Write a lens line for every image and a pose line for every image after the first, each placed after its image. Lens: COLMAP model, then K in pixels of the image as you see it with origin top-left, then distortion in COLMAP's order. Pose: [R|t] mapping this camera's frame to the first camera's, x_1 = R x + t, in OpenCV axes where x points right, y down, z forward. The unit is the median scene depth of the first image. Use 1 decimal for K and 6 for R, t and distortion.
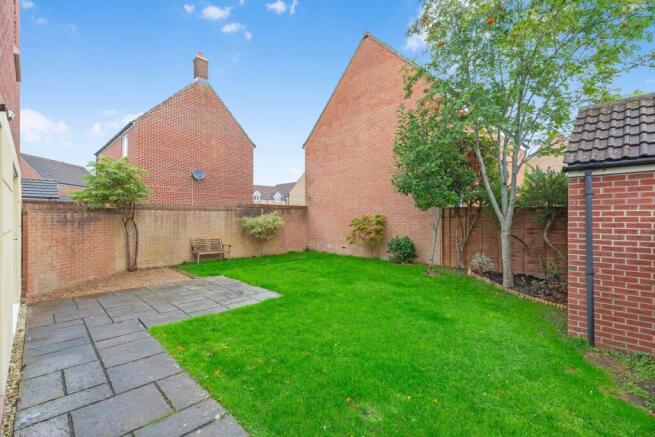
lens RADIAL K [[295.6, 0, 327.2], [0, 295.6, 215.3], [0, 0, 1]] dist [0.000160, 0.000045]
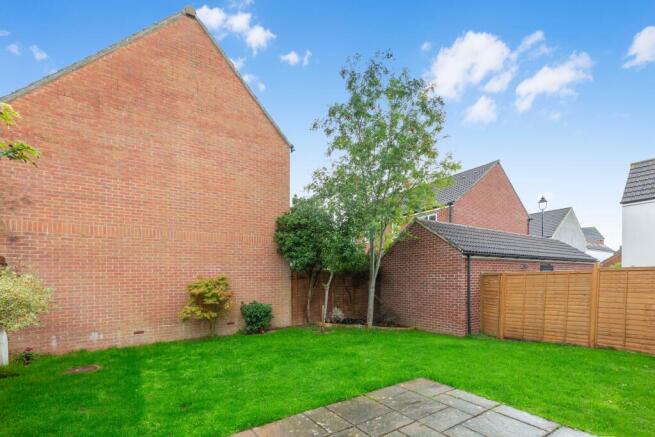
lens RADIAL K [[301.6, 0, 329.9], [0, 301.6, 274.8], [0, 0, 1]] dist [0.001521, 0.000174]
pose [[0.170994, -0.007014, 0.985247, -0.591823], [0.002483, 0.999975, 0.006688, -0.011613], [-0.985269, 0.001302, 0.171007, 0.658793]]
